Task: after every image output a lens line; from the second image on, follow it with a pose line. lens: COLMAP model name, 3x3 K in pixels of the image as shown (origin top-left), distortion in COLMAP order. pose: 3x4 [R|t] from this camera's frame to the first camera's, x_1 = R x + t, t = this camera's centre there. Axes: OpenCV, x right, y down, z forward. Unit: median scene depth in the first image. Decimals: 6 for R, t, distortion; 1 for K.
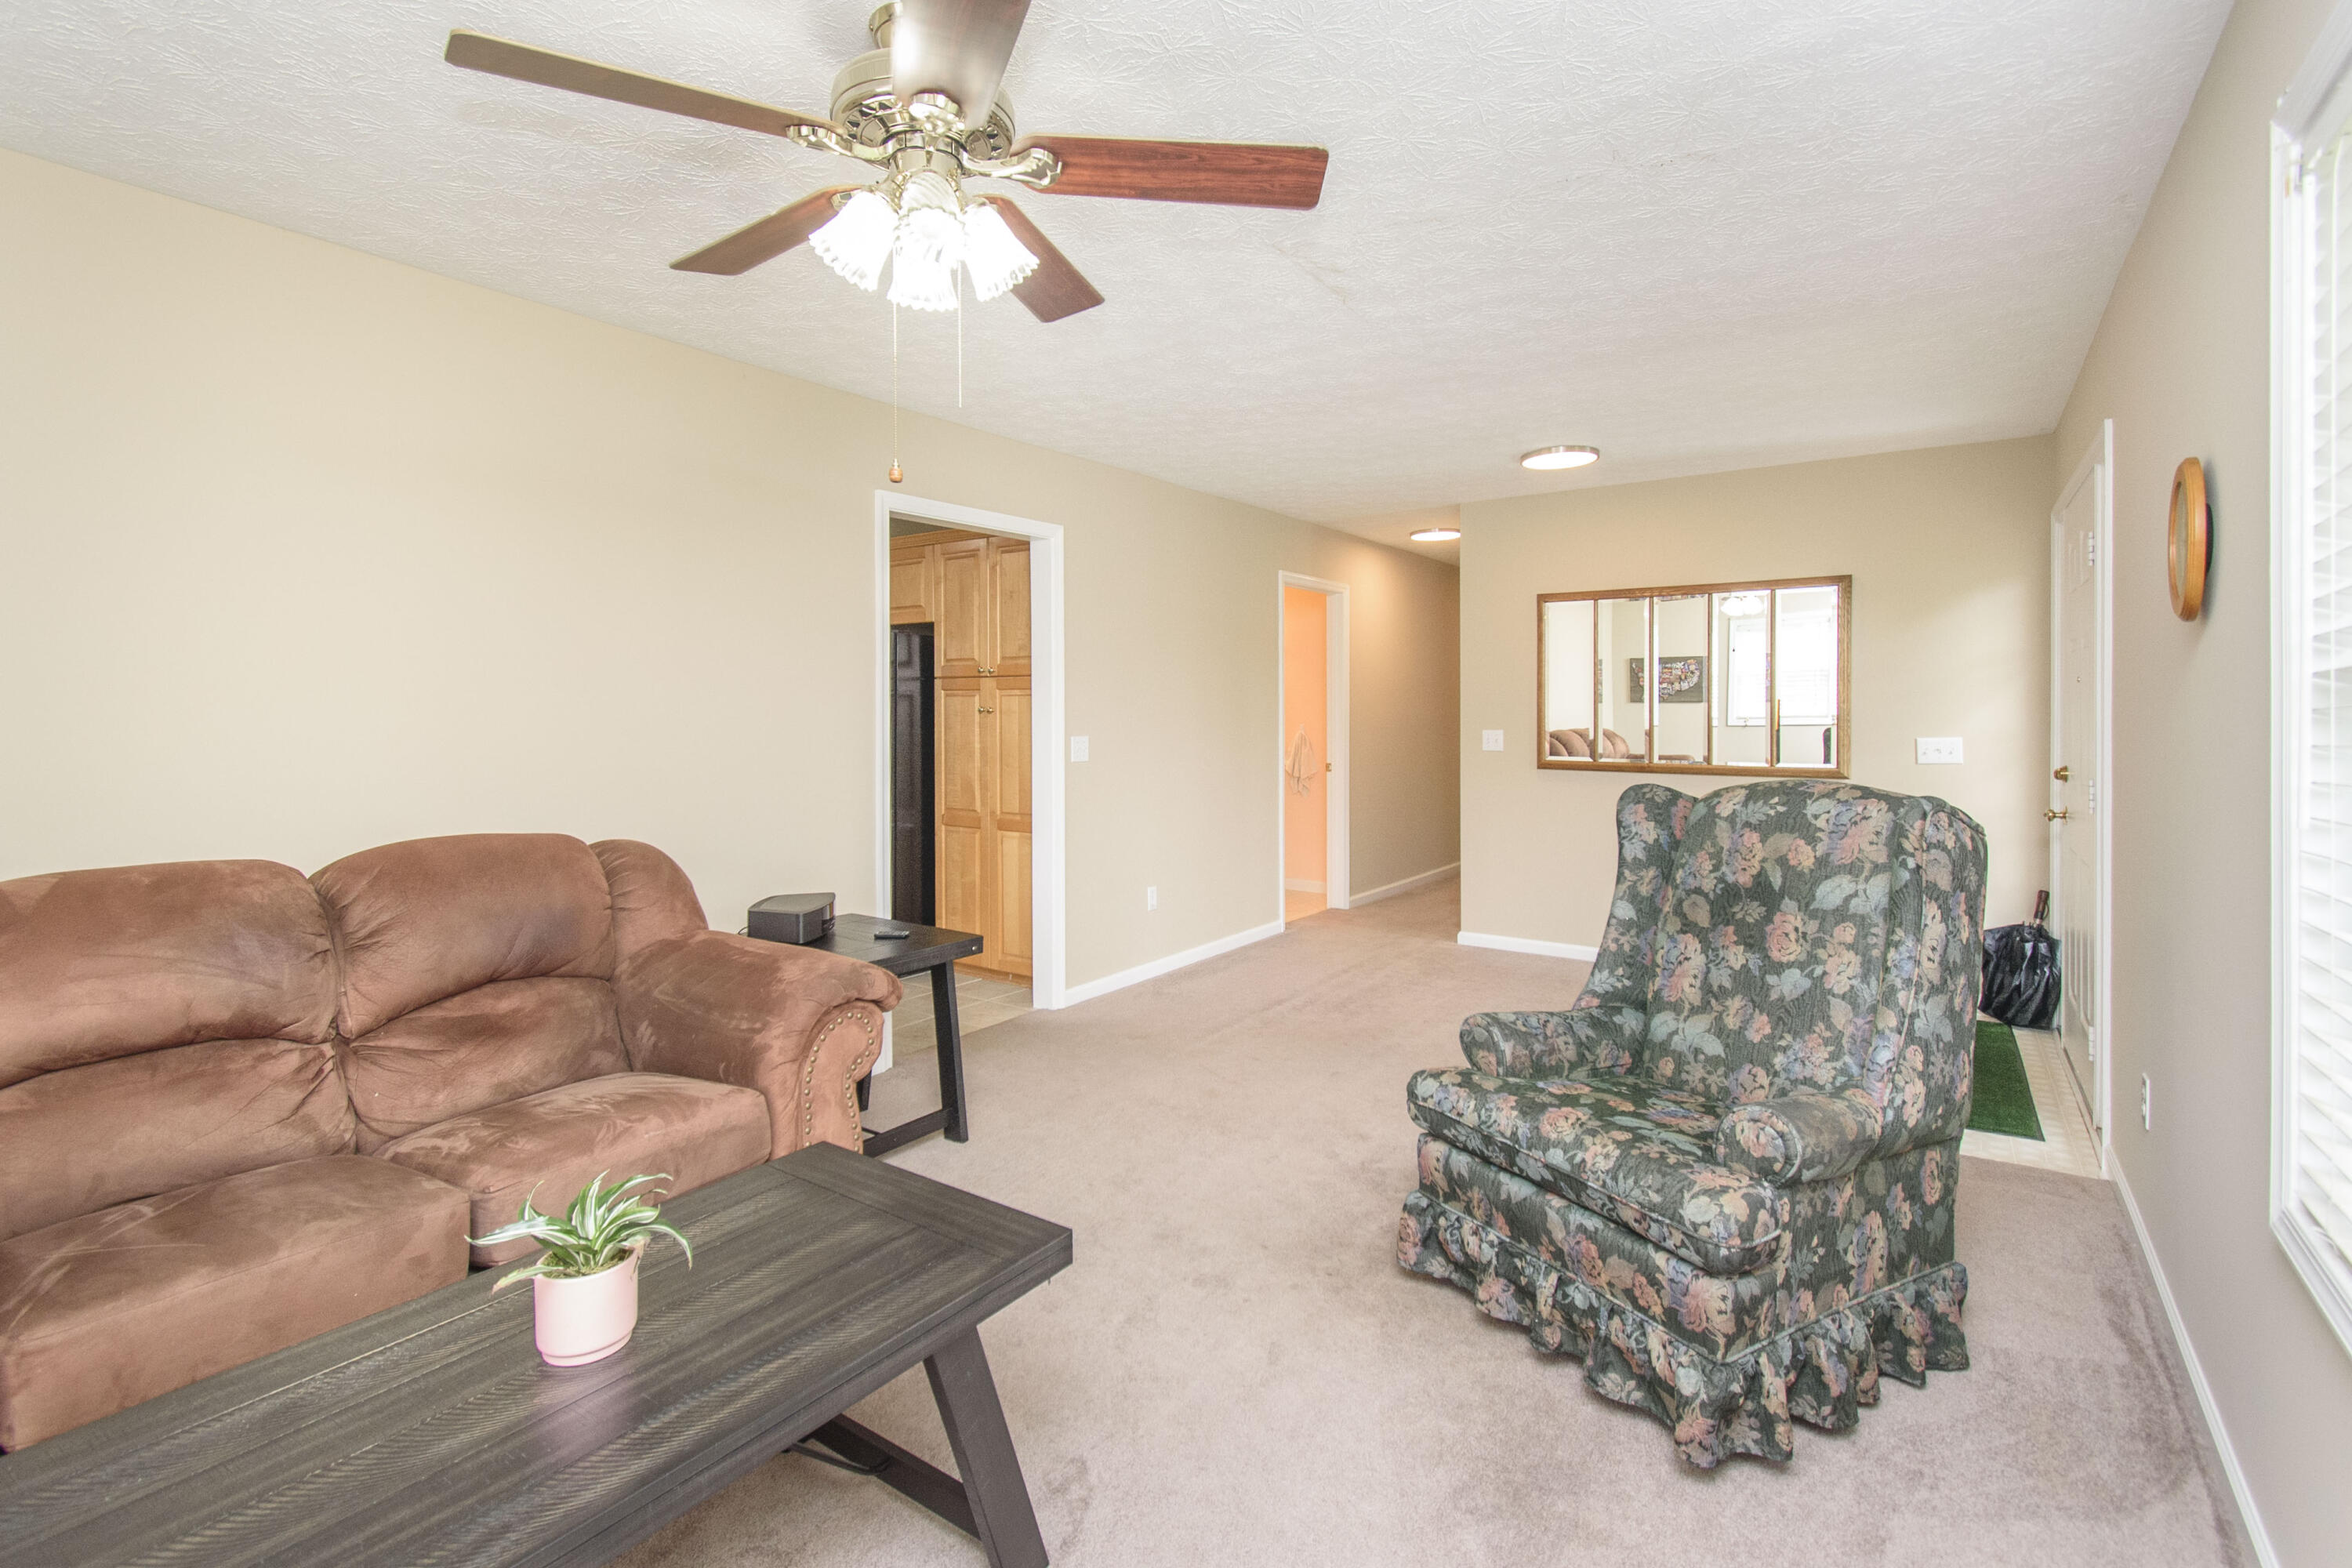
lens RADIAL K [[1079.7, 0, 1170.5], [0, 1079.7, 711.5], [0, 0, 1]] dist [0.002854, 0.000205]
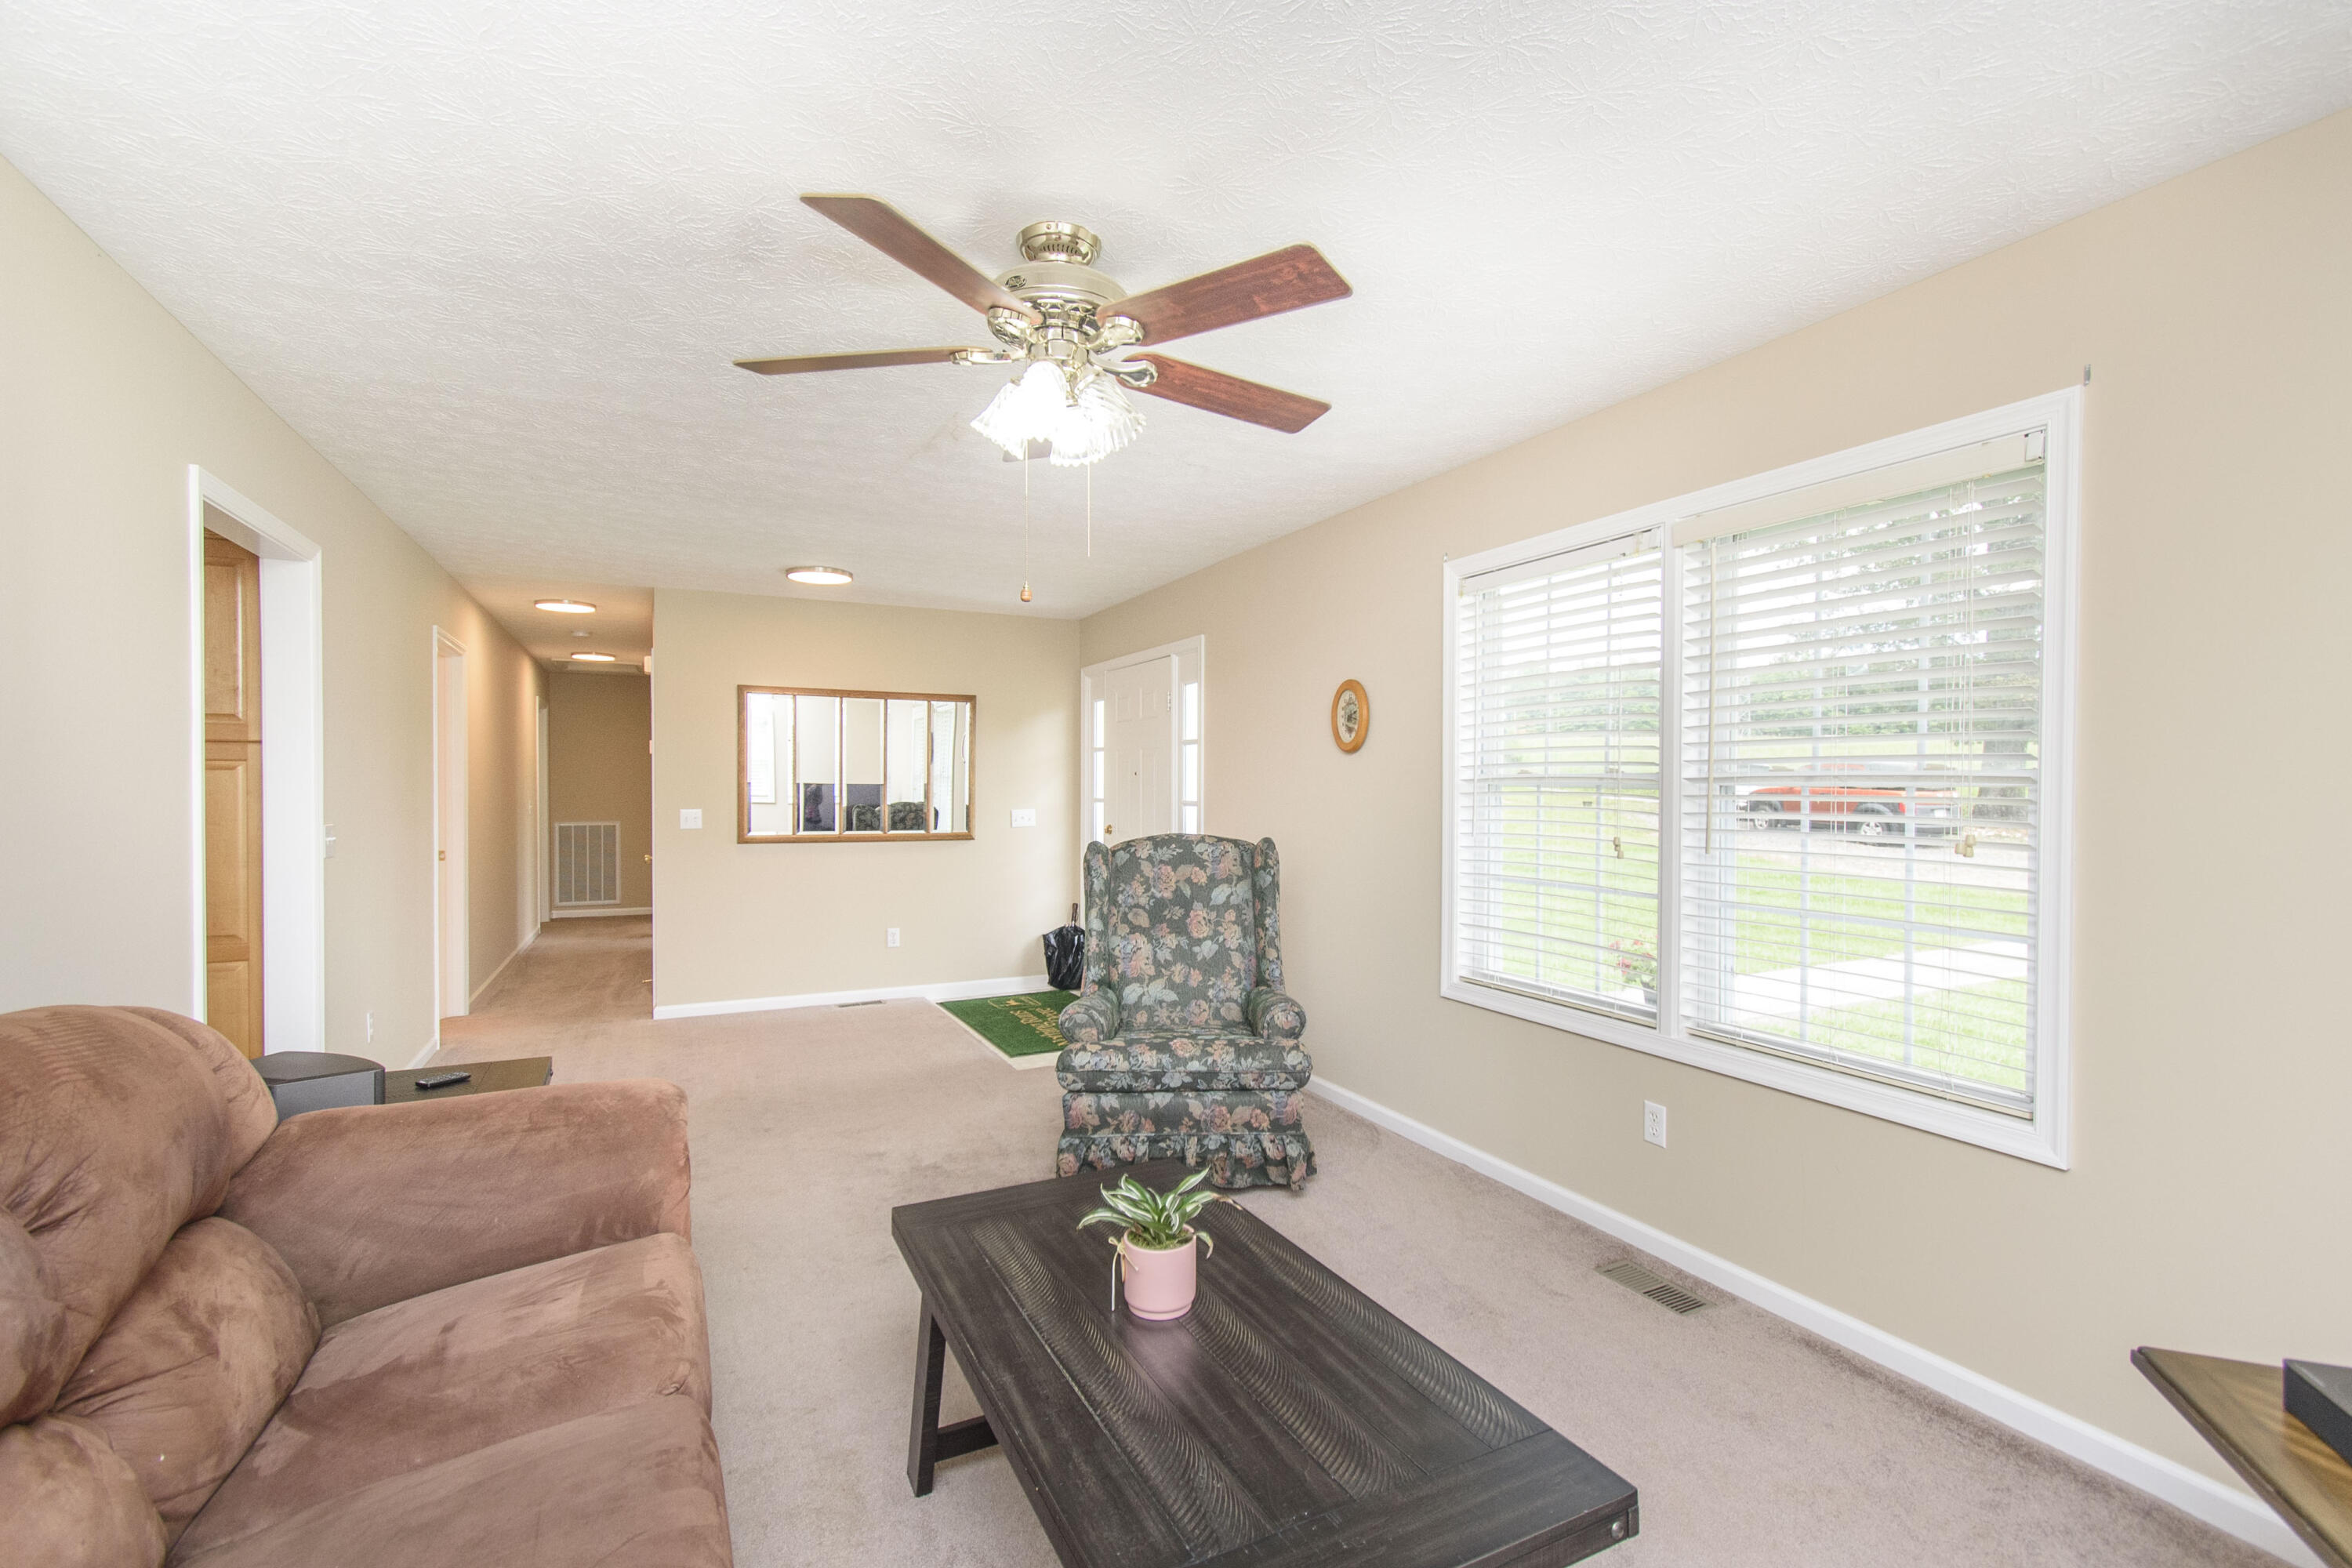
lens RADIAL K [[1057.5, 0, 1176.0], [0, 1057.5, 784.0], [0, 0, 1]] dist [0.000361, -0.000691]
pose [[0.463620, 0.006249, 0.886012, -0.946190], [-0.002049, 0.999980, -0.005981, -0.004798], [-0.886032, 0.000957, 0.463623, 0.246829]]
